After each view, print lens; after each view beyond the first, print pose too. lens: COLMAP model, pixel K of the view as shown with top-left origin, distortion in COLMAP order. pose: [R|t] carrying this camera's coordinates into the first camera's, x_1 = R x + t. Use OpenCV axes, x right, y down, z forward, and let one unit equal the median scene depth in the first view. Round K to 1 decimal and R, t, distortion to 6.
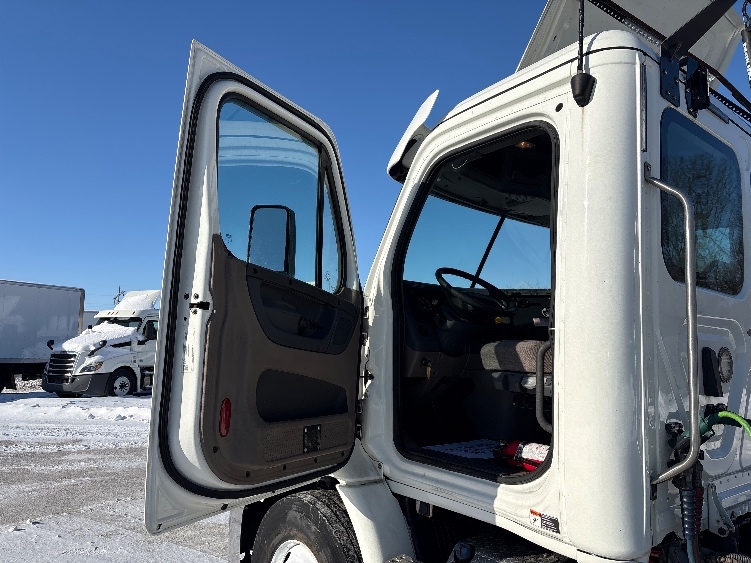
lens RADIAL K [[567.2, 0, 371.9], [0, 567.2, 279.7], [0, 0, 1]] dist [0.006515, 0.001576]
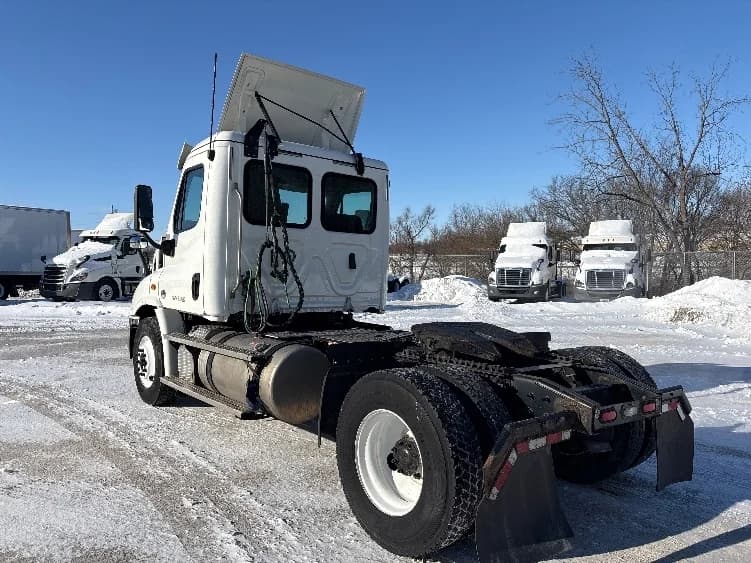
lens RADIAL K [[567.2, 0, 371.9], [0, 567.2, 279.7], [0, 0, 1]] dist [0.006515, 0.001576]
pose [[0.999973, -0.006583, 0.003272, 0.124629], [0.006032, 0.989153, 0.146768, -0.015213], [-0.004203, -0.146744, 0.989166, -0.198500]]
